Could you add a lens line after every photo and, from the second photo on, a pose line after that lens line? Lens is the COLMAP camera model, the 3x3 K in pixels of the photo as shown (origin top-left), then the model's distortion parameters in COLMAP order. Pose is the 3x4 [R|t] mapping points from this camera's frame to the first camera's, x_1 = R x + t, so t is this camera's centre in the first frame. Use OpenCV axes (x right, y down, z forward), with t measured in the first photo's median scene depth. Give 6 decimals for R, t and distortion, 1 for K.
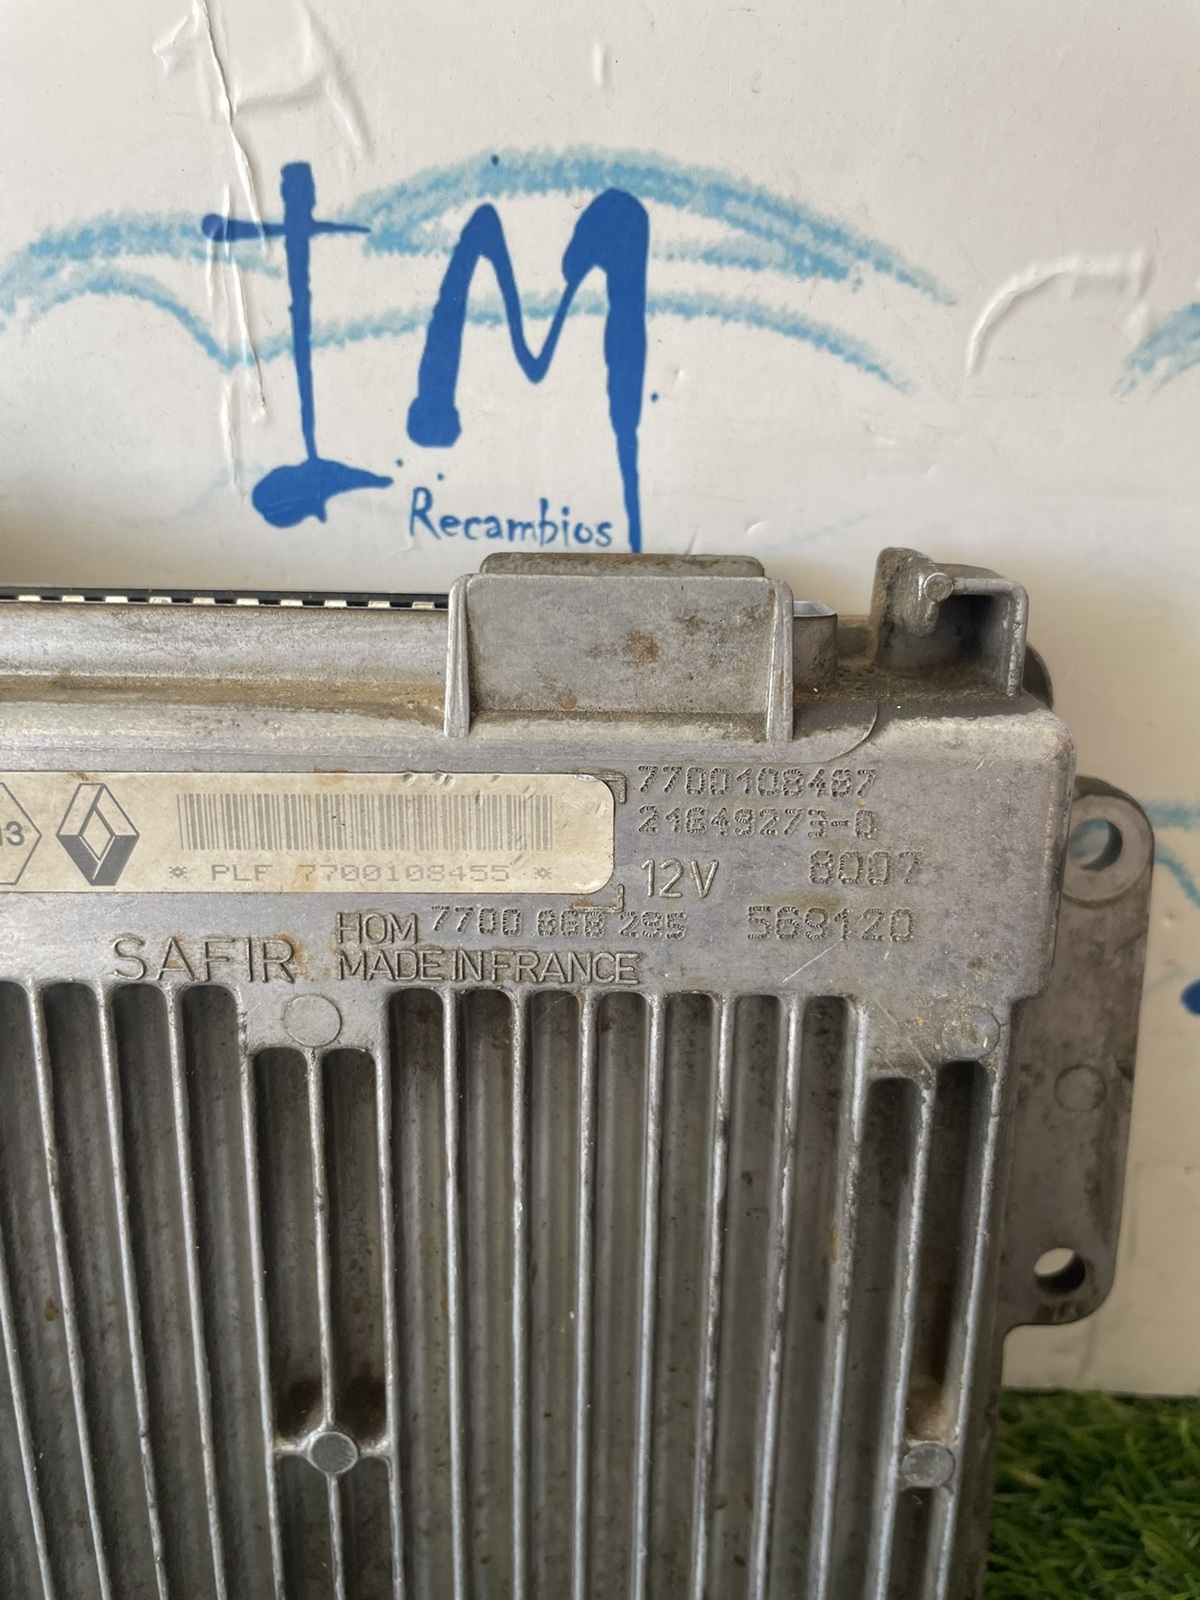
lens RADIAL K [[1333.8, 0, 641.2], [0, 1333.8, 776.2], [0, 0, 1]] dist [0.044918, -0.123153]
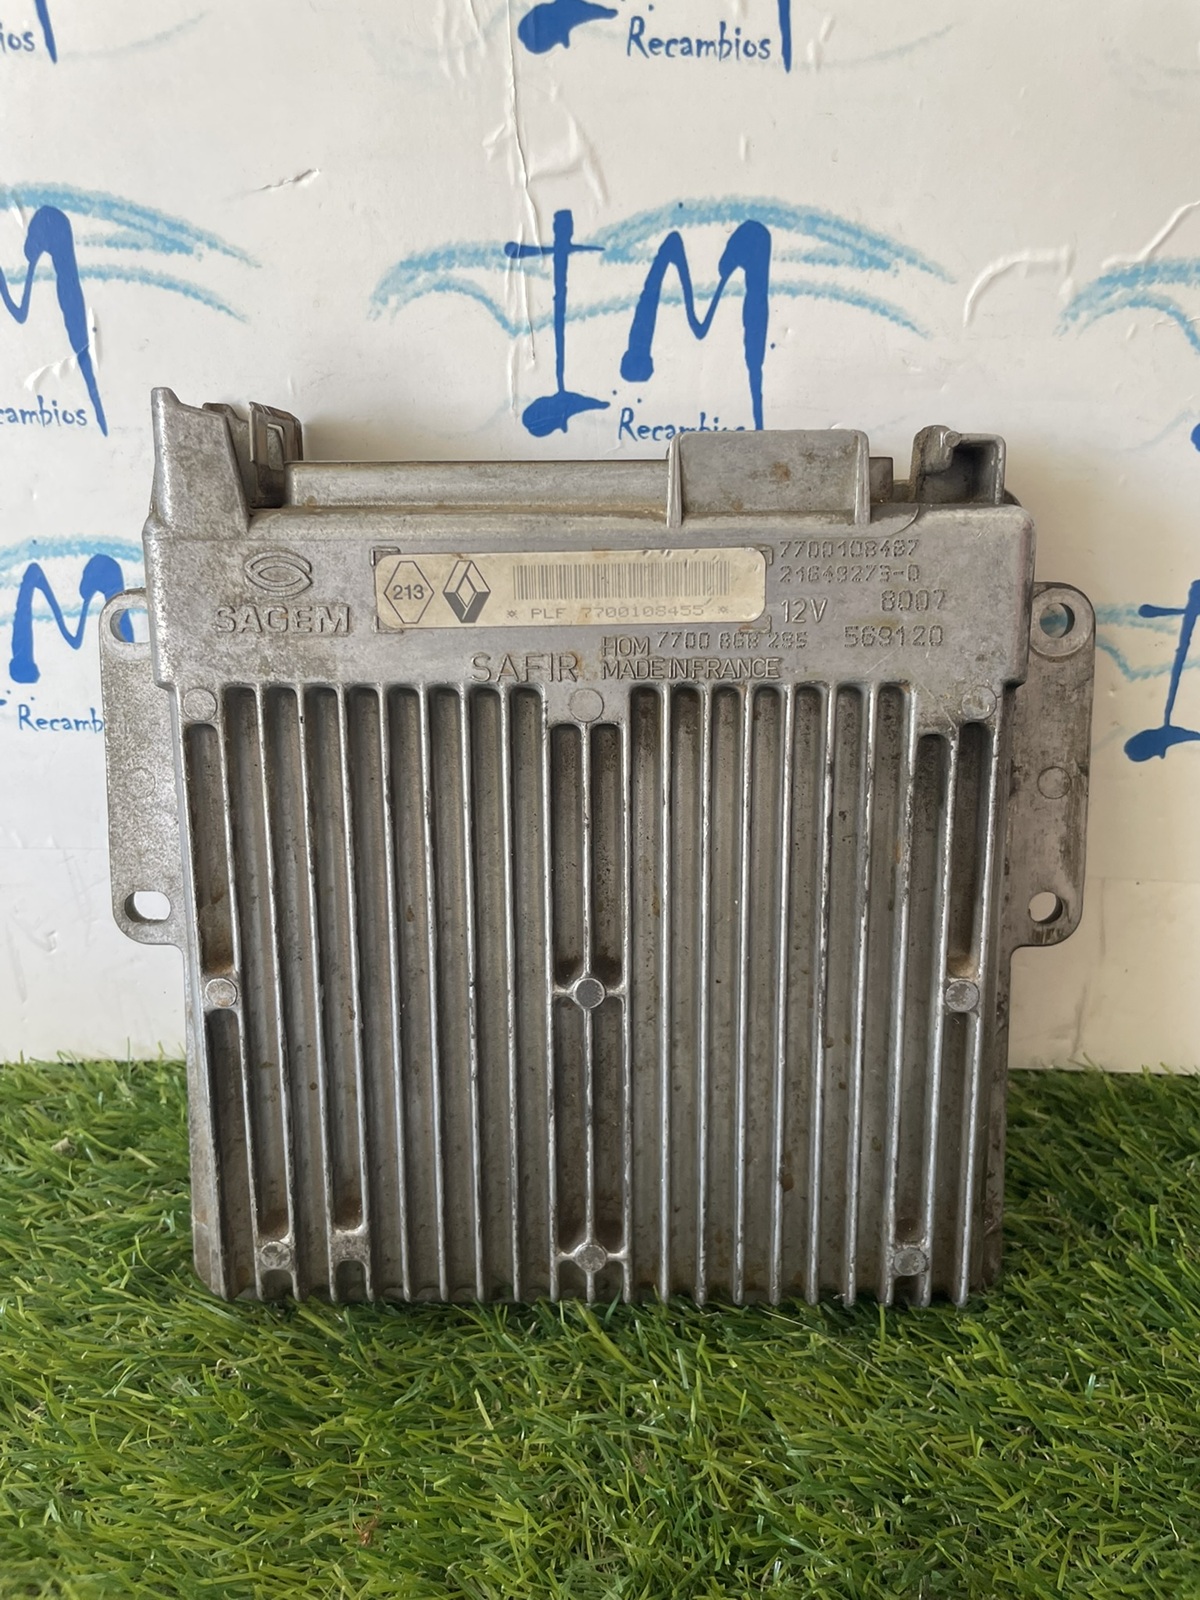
lens RADIAL K [[1333.8, 0, 628.8], [0, 1333.8, 775.9], [0, 0, 1]] dist [0.044918, -0.123153]
pose [[0.999536, -0.019698, -0.023252, -0.143415], [0.018365, 0.998250, -0.056211, 0.341460], [0.024319, 0.055758, 0.998148, -0.628905]]
